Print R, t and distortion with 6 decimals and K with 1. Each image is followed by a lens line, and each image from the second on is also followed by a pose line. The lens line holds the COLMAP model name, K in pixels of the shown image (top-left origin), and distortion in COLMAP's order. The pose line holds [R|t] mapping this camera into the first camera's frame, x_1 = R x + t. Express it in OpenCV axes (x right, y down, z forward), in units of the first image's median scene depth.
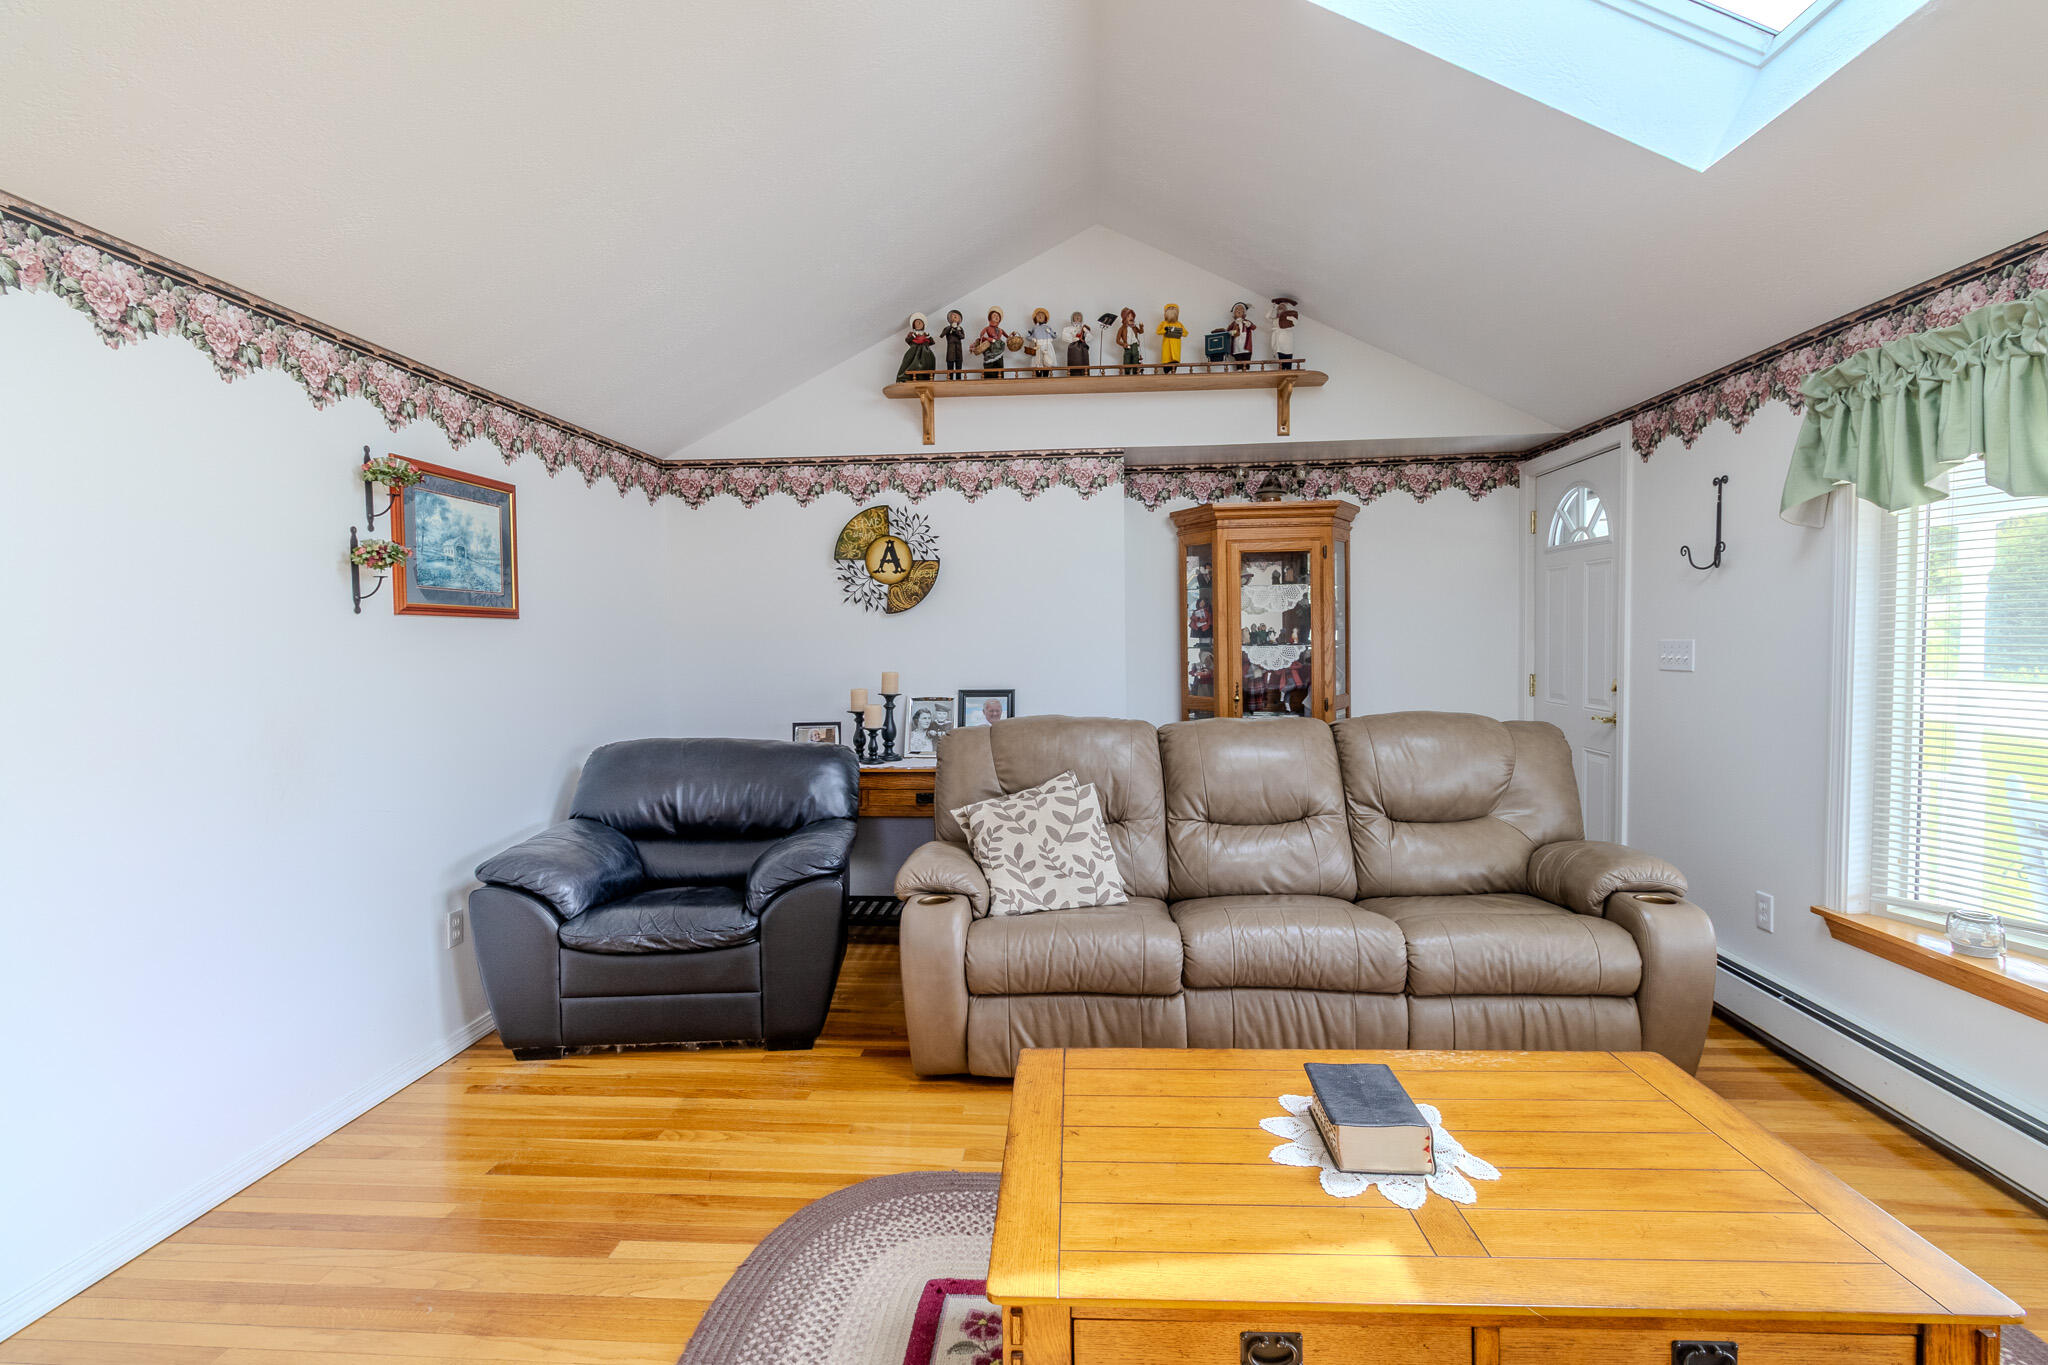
lens RADIAL K [[949.4, 0, 1030.6], [0, 949.4, 673.3], [0, 0, 1]] dist [0.001087, 0.000883]
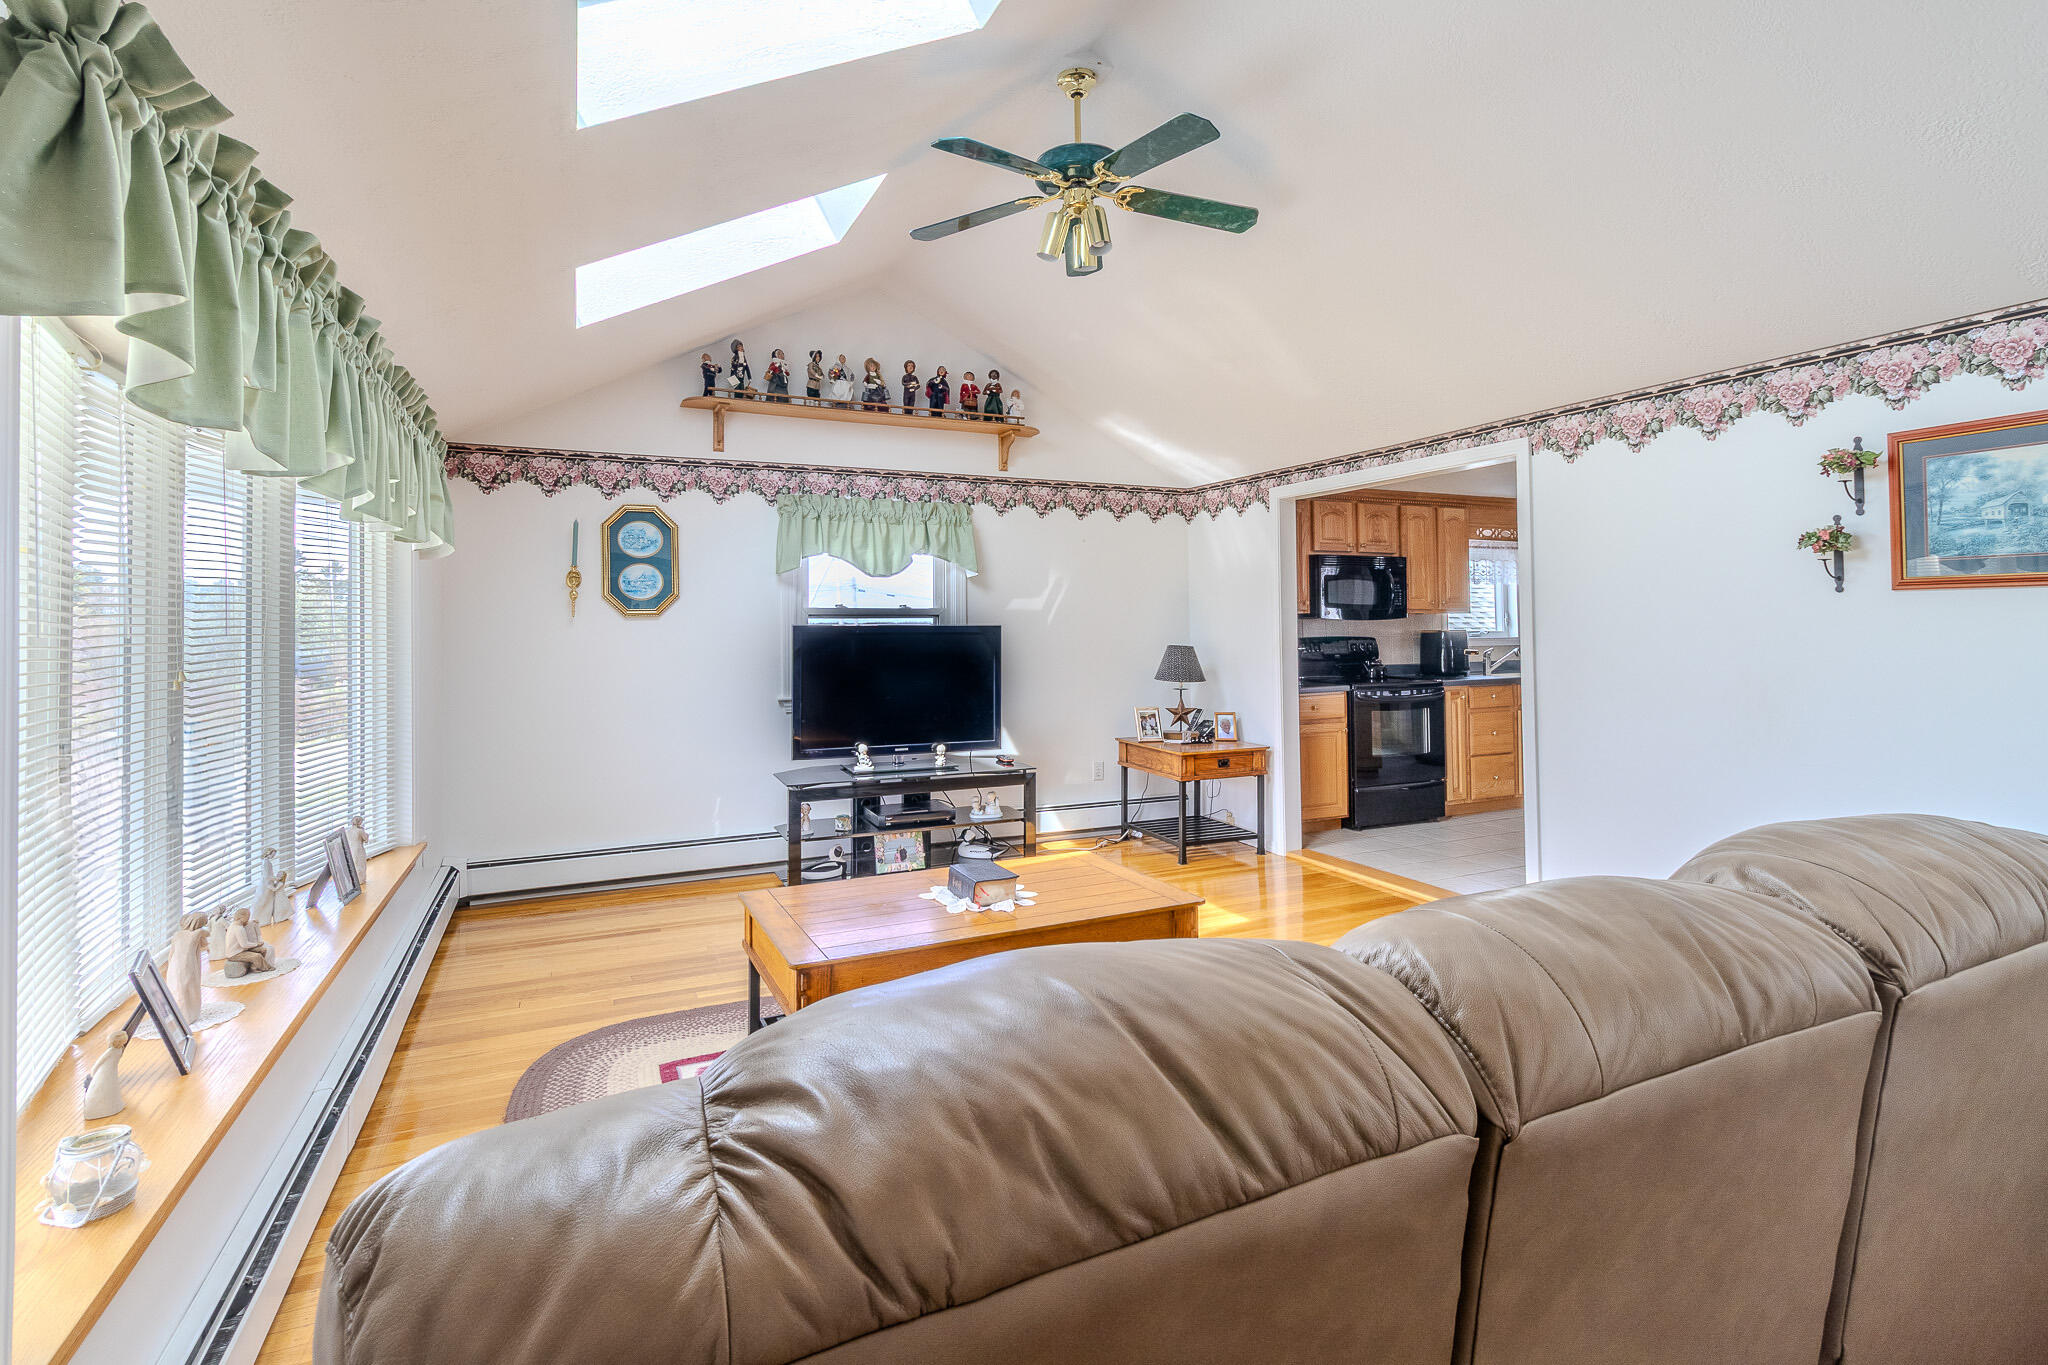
lens RADIAL K [[978.4, 0, 1030.0], [0, 978.4, 604.3], [0, 0, 1]] dist [0.001170, 0.001295]
pose [[-0.873703, 0.006241, -0.486419, 0.569287], [-0.000397, 0.999908, 0.013543, -0.053736], [0.486459, 0.012026, -0.873621, 1.290488]]
